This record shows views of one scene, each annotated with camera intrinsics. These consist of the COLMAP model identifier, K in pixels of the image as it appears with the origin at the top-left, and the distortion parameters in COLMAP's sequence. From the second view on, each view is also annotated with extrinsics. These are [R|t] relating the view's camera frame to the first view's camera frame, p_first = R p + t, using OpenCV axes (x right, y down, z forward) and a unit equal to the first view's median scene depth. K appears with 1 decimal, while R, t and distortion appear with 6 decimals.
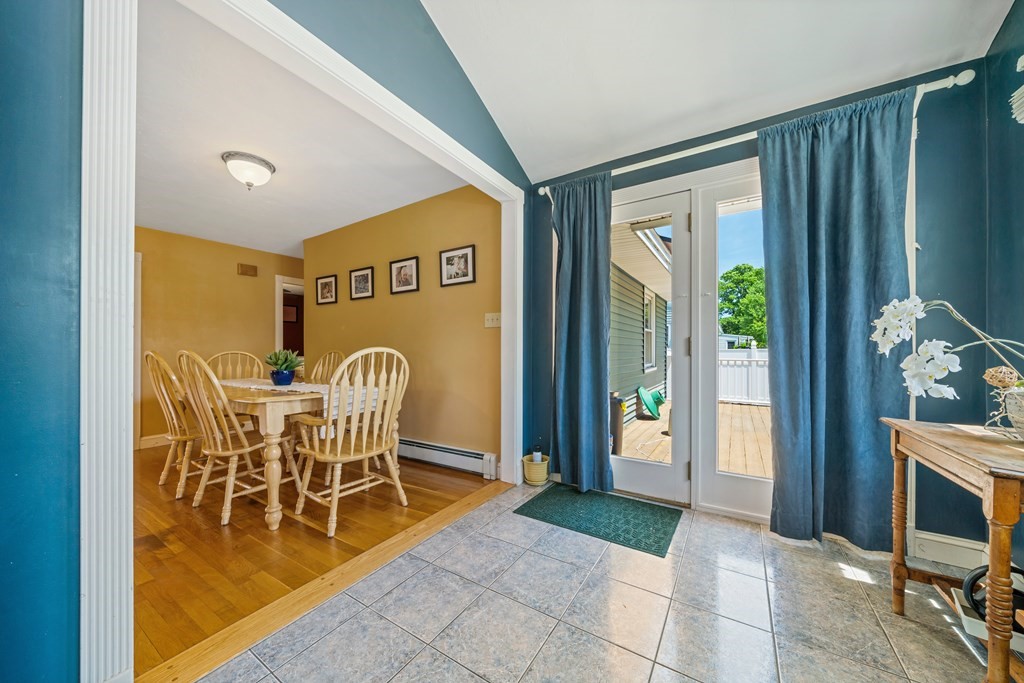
lens RADIAL K [[352.2, 0, 518.8], [0, 352.2, 350.9], [0, 0, 1]] dist [-0.005871, 0.000079]
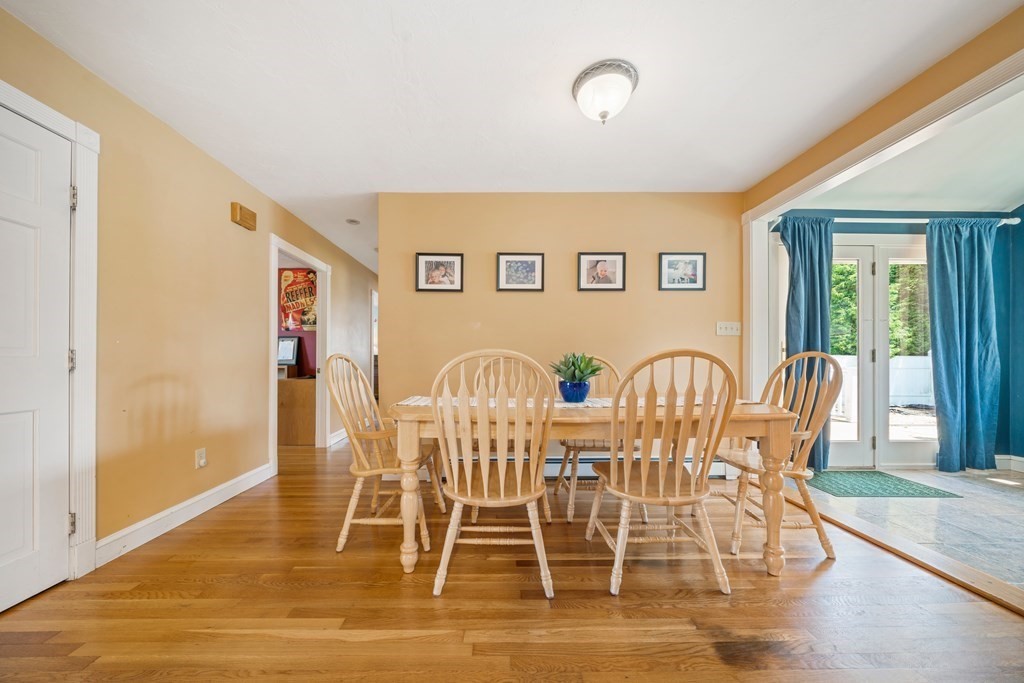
lens RADIAL K [[352.2, 0, 502.3], [0, 352.2, 362.2], [0, 0, 1]] dist [-0.005871, 0.000079]
pose [[0.849434, 0.004497, 0.527675, -1.103309], [-0.004910, 0.999988, -0.000617, 0.015907], [-0.527672, -0.002067, 0.849446, 0.424806]]
